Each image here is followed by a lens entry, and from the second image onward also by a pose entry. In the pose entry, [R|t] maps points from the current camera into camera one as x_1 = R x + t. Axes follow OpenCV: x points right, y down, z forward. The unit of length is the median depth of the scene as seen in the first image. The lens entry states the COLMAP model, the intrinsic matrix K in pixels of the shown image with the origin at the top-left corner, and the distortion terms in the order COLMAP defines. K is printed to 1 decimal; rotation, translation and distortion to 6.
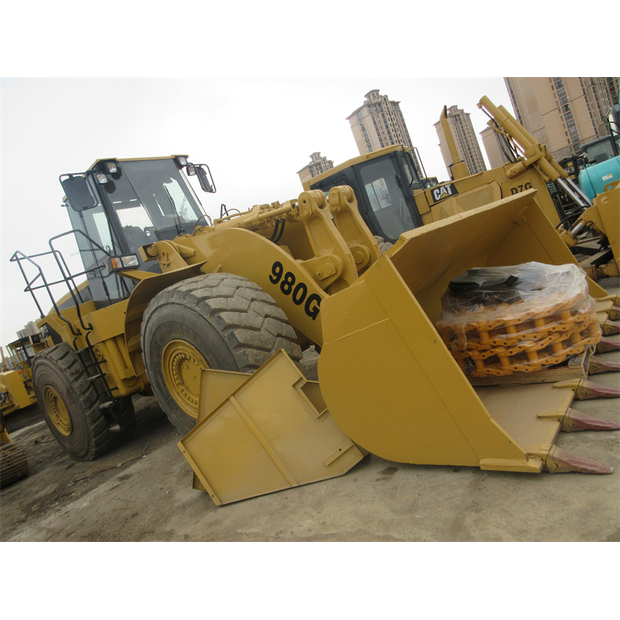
lens RADIAL K [[478.5, 0, 318.4], [0, 478.5, 305.5], [0, 0, 1]] dist [-0.001793, 0.005615]
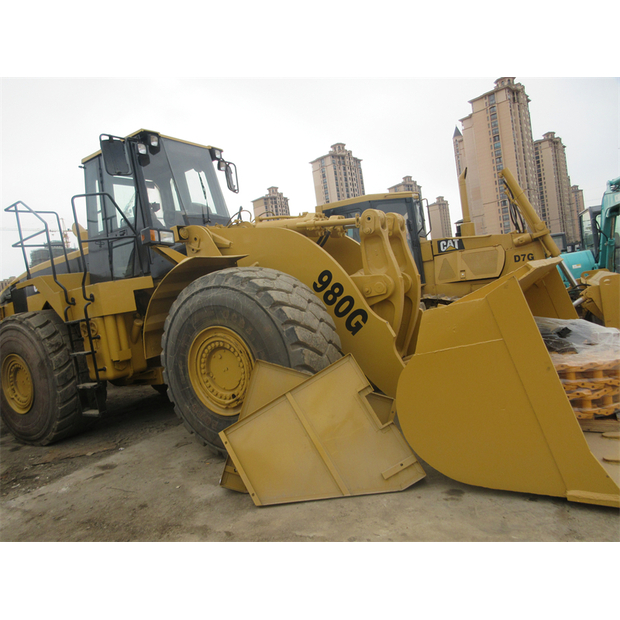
lens RADIAL K [[478.5, 0, 318.4], [0, 478.5, 305.5], [0, 0, 1]] dist [-0.001793, 0.005615]
pose [[0.967831, 0.205172, 0.145629, -0.234707], [-0.192929, 0.976711, -0.093878, 0.076856], [-0.161499, 0.062761, 0.984875, 0.029561]]
